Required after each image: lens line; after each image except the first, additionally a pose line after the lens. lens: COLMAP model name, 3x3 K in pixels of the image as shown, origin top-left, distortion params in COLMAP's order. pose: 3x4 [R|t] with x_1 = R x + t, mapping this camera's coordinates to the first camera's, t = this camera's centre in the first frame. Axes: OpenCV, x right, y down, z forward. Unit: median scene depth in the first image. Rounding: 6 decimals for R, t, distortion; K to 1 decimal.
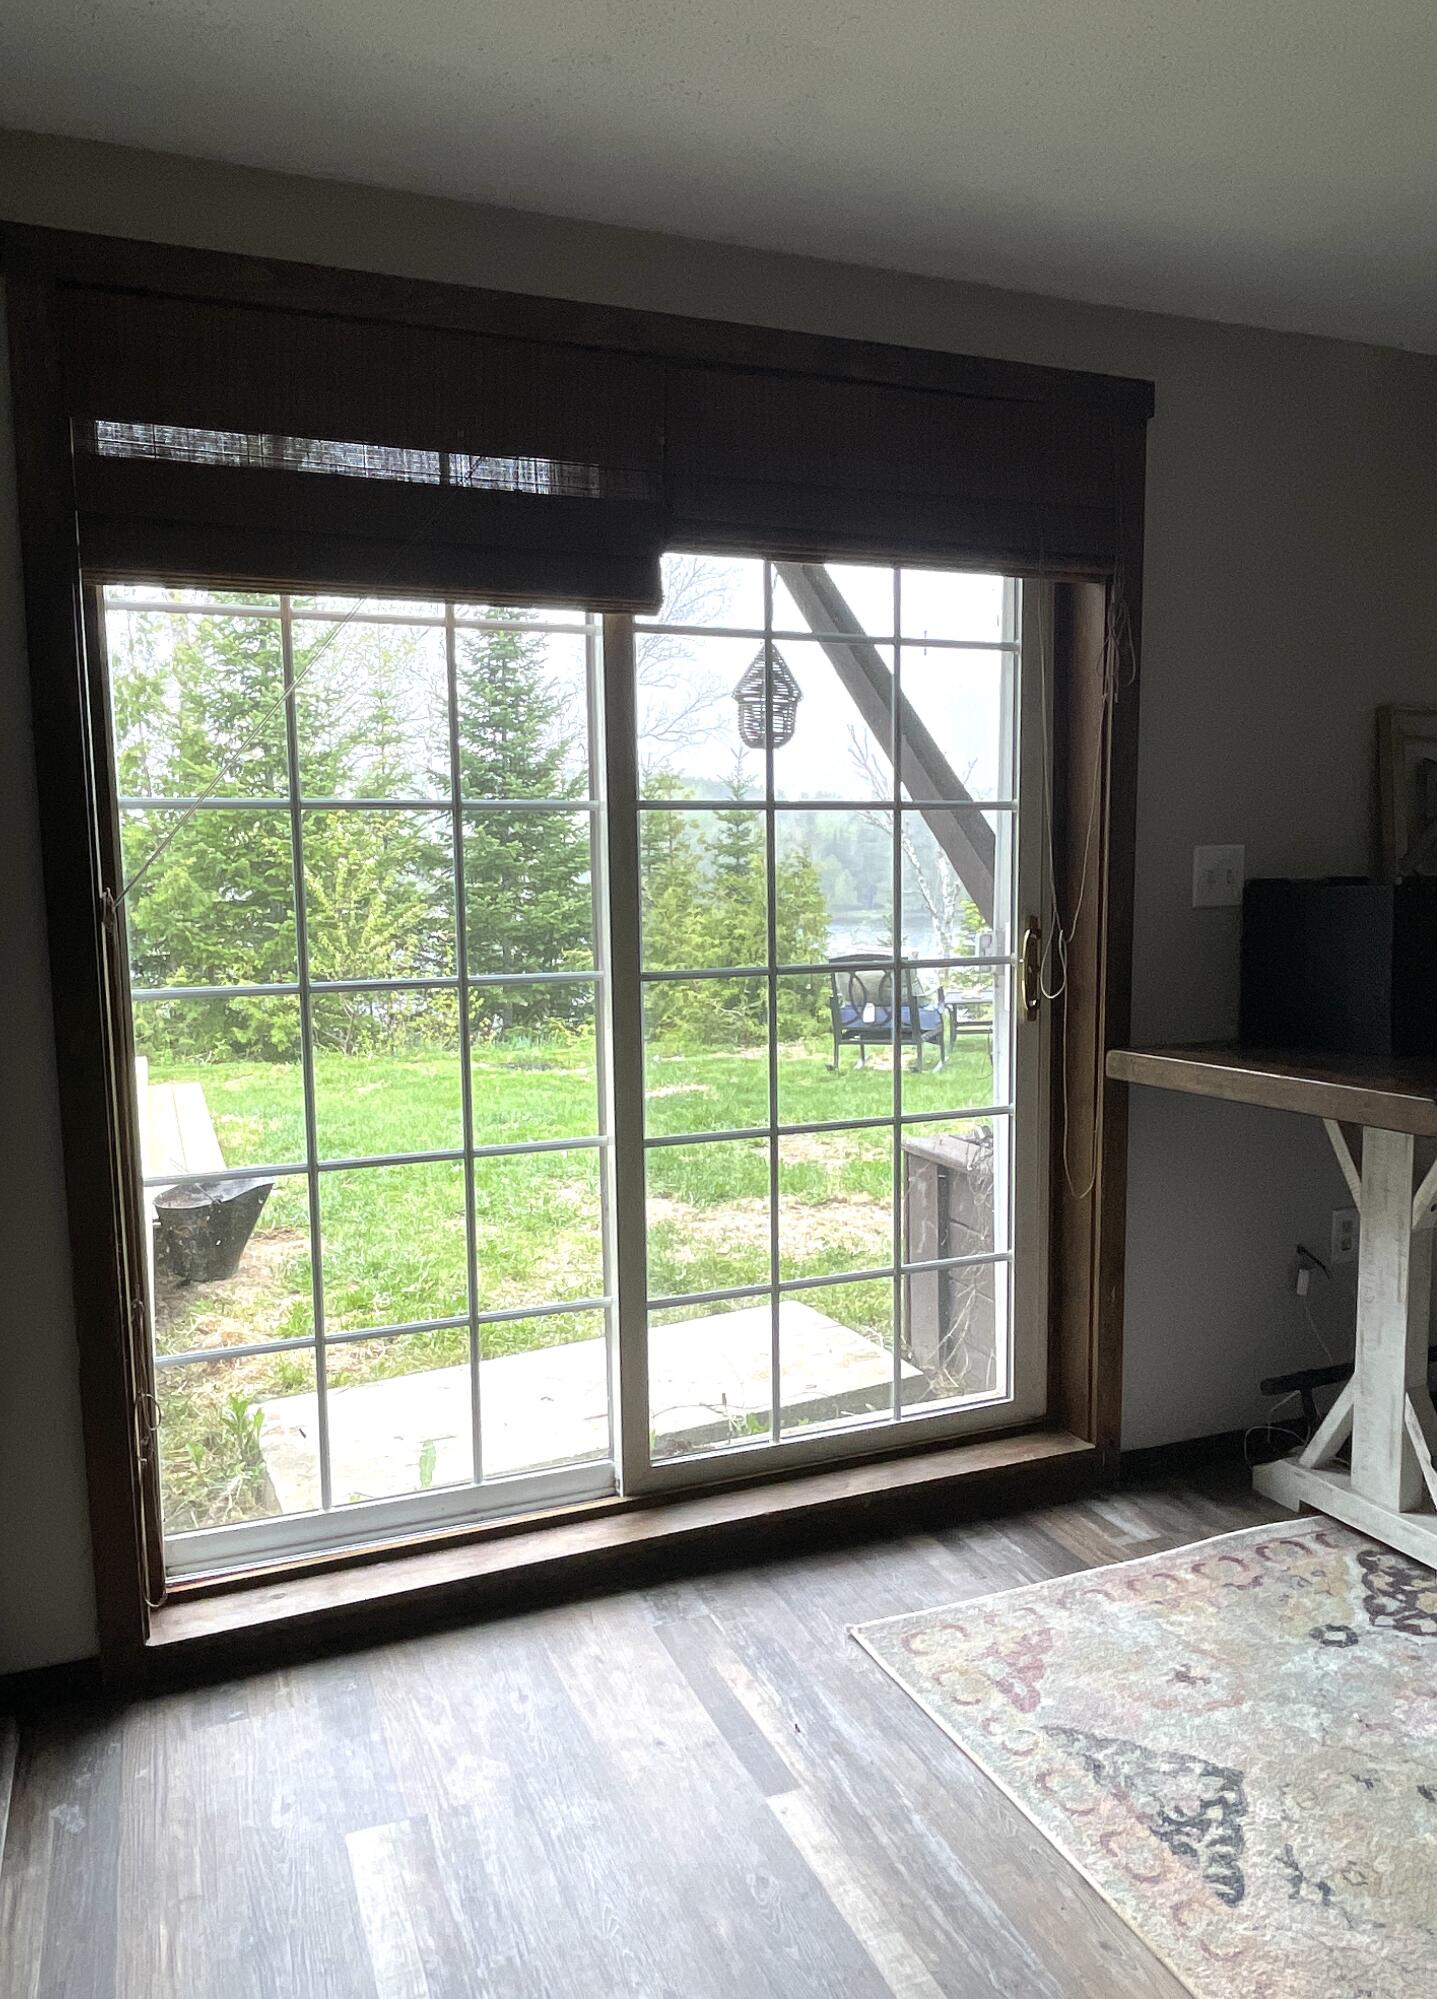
lens RADIAL K [[1372.4, 0, 716.4], [0, 1372.4, 1063.3], [0, 0, 1]] dist [0.002682, -0.000376]
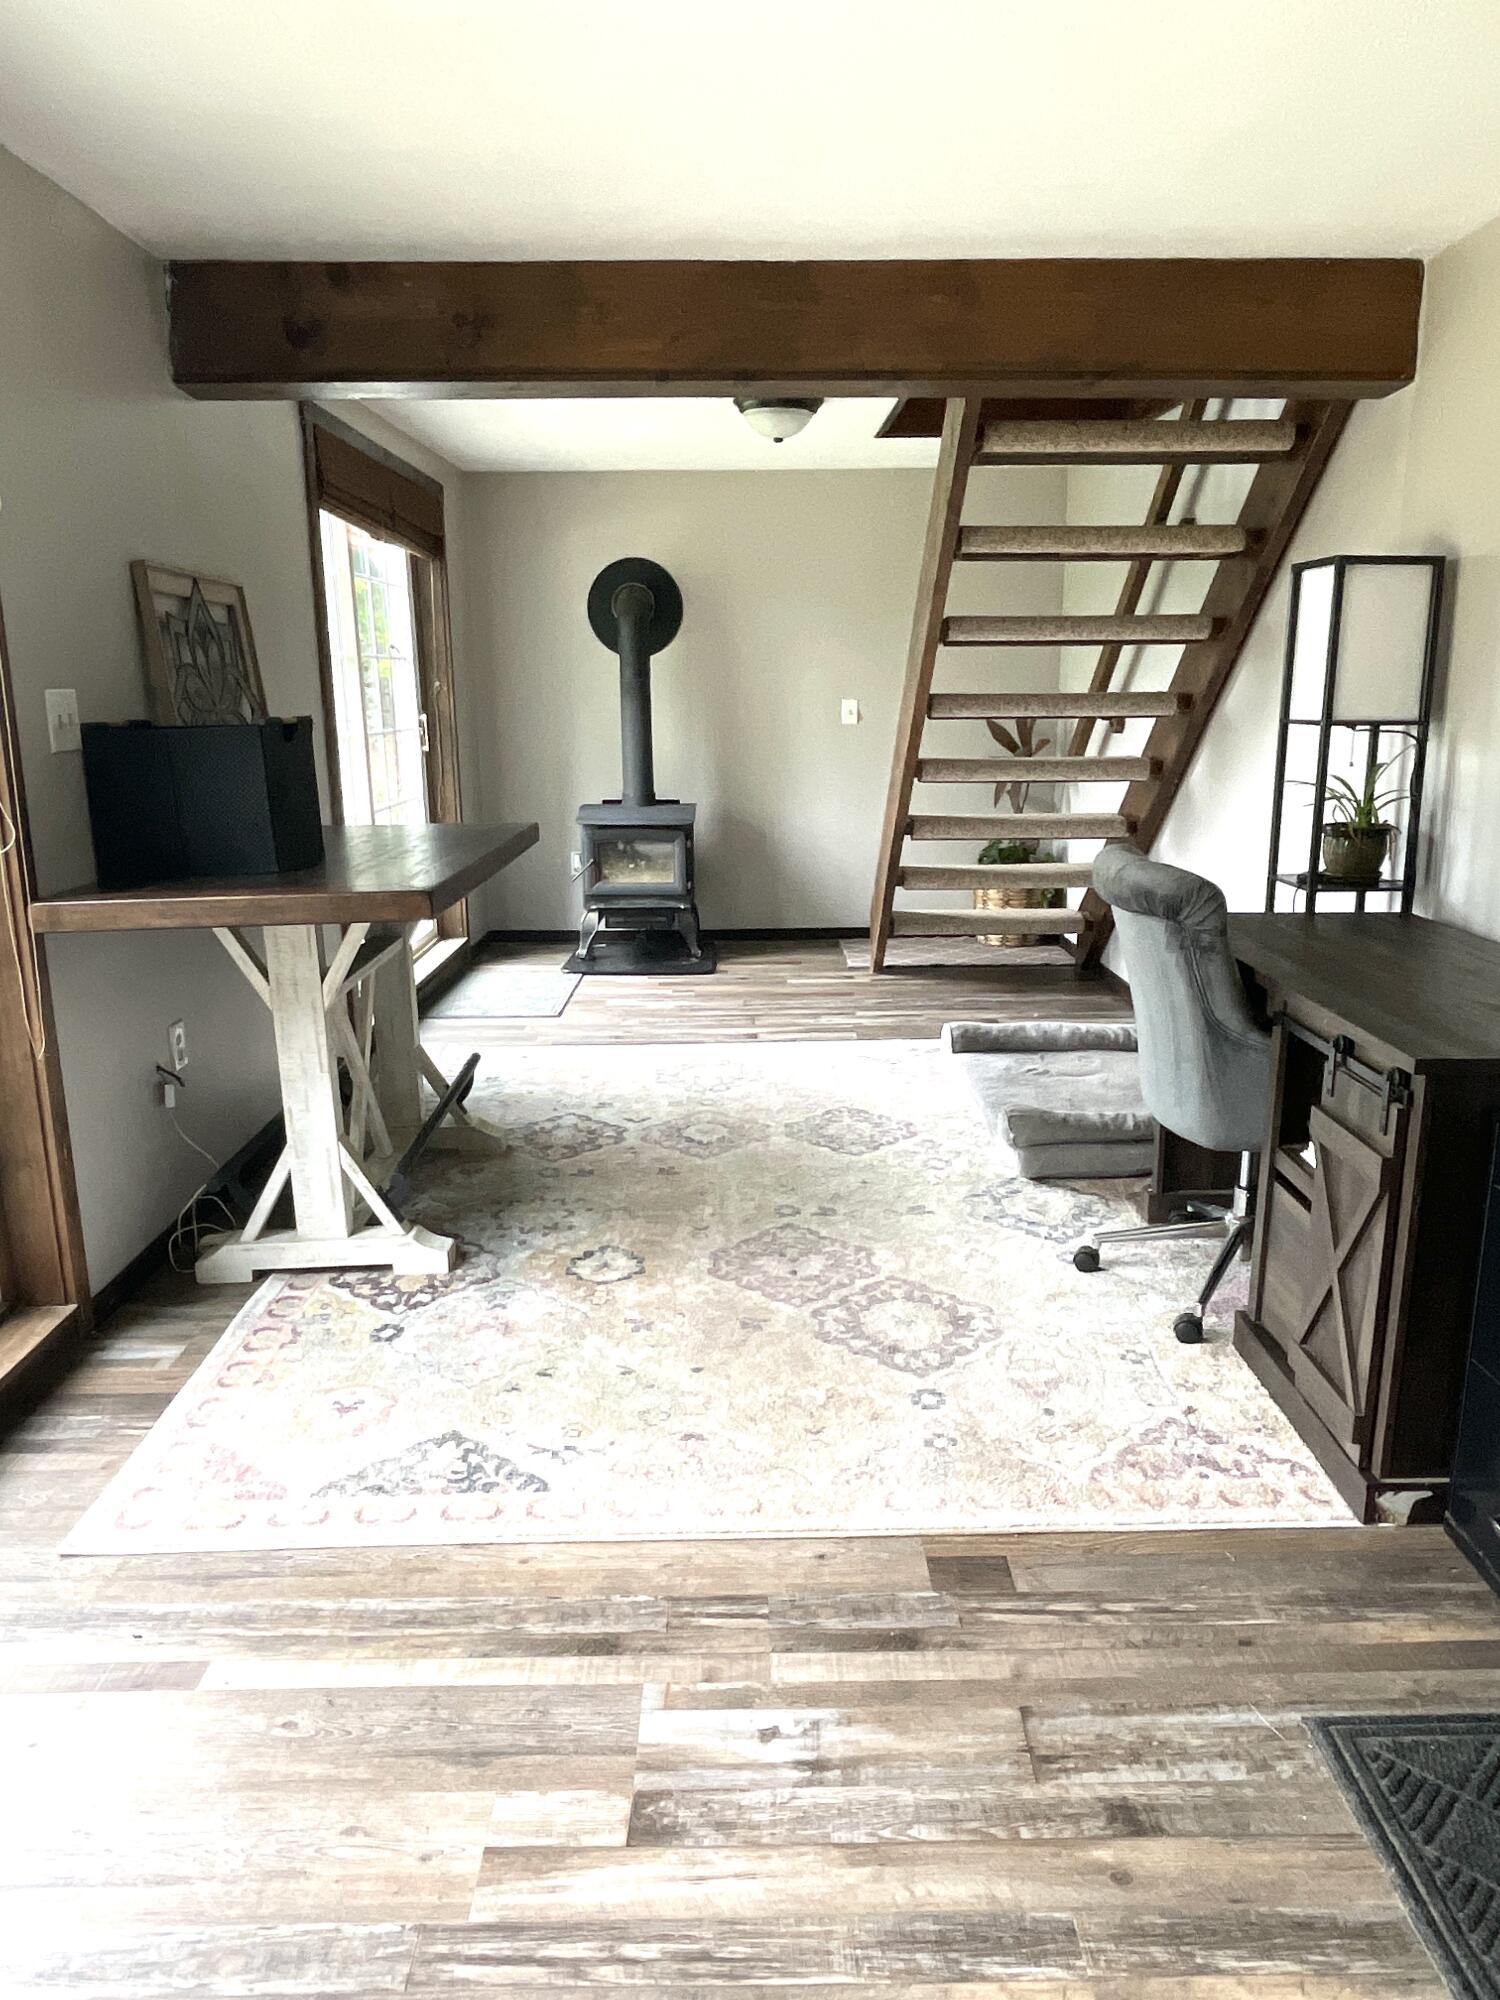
lens RADIAL K [[1344.1, 0, 750.0], [0, 1344.1, 1000.0], [0, 0, 1]] dist [-0.000217, -0.000046]
pose [[0.364529, -0.196580, 0.910206, -0.440334], [0.135820, 0.978234, 0.156878, -0.024681], [-0.921234, 0.066438, 0.383294, 0.187942]]
